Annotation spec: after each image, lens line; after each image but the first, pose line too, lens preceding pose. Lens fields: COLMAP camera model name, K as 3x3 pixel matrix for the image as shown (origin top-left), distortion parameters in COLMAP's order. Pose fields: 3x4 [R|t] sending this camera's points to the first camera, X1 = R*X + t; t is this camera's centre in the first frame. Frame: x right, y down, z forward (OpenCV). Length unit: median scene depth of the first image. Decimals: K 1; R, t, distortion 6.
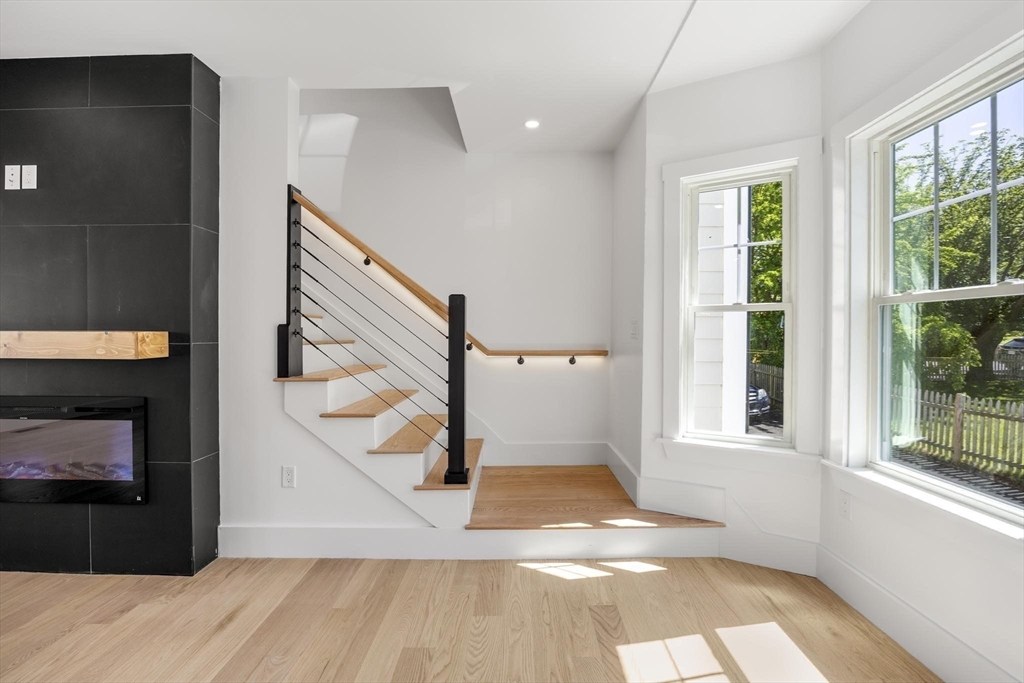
lens RADIAL K [[455.1, 0, 509.0], [0, 455.1, 332.7], [0, 0, 1]] dist [-0.001720, -0.000032]
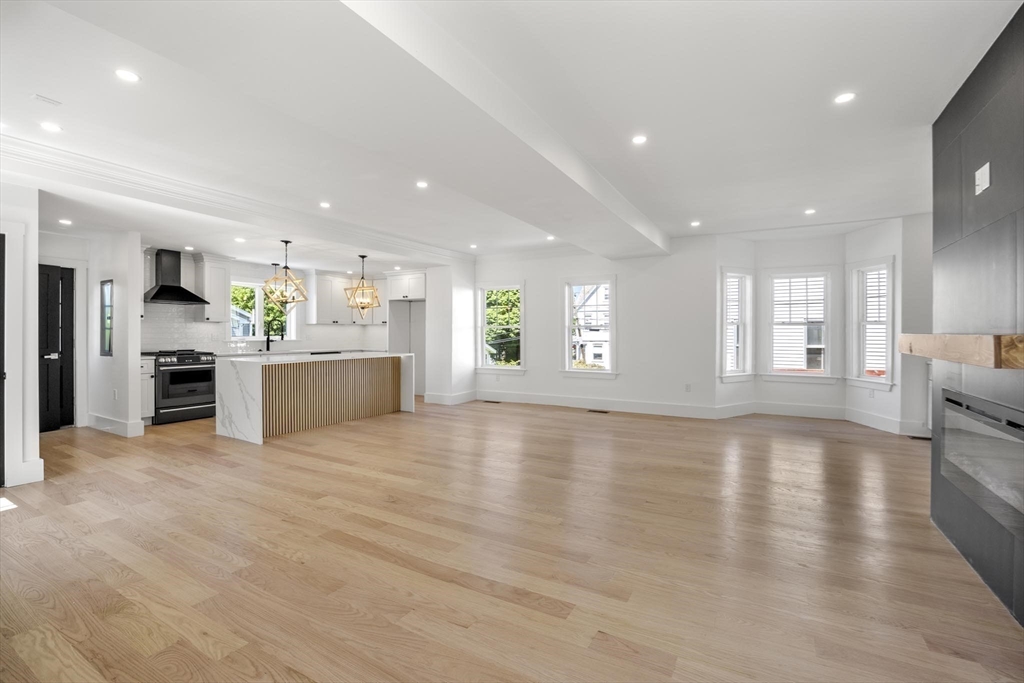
lens RADIAL K [[455.1, 0, 509.0], [0, 455.1, 332.7], [0, 0, 1]] dist [-0.001720, -0.000032]
pose [[-0.450262, 0.000859, -0.892896, 0.278037], [-0.002921, 0.999993, 0.002435, -0.005938], [0.892892, 0.003704, -0.450256, 0.531622]]
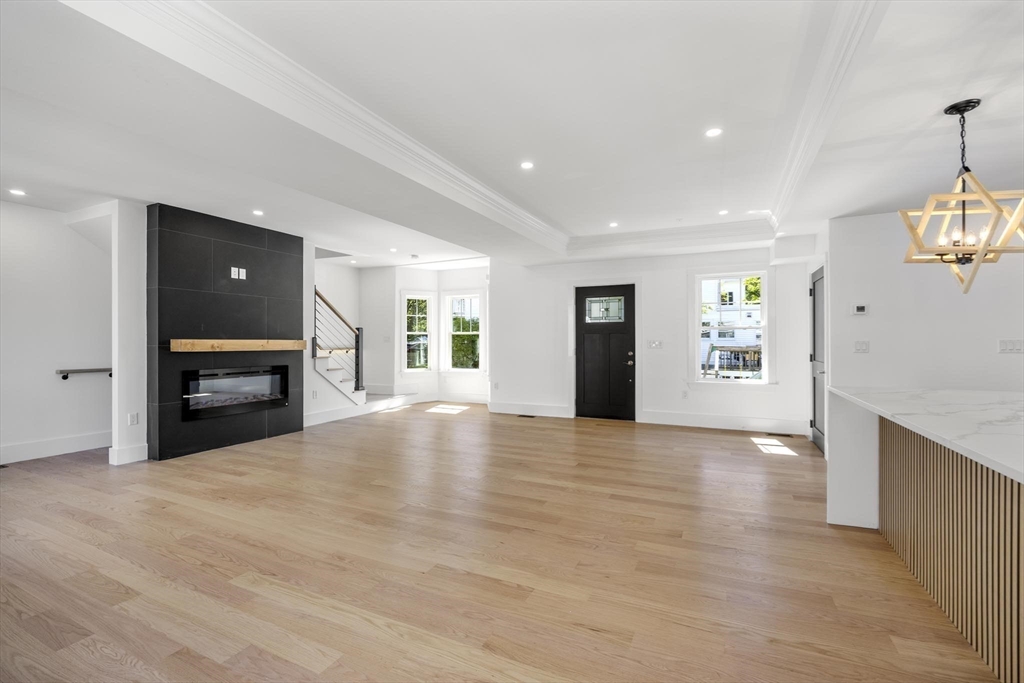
lens RADIAL K [[451.1, 0, 512.0], [0, 451.1, 341.5], [0, 0, 1]] dist [-0.023256, -0.000173]
pose [[0.371065, -0.001672, 0.928605, -2.665813], [0.003026, 0.999995, 0.000591, 0.006883], [-0.928602, 0.002591, 0.371068, -1.133145]]
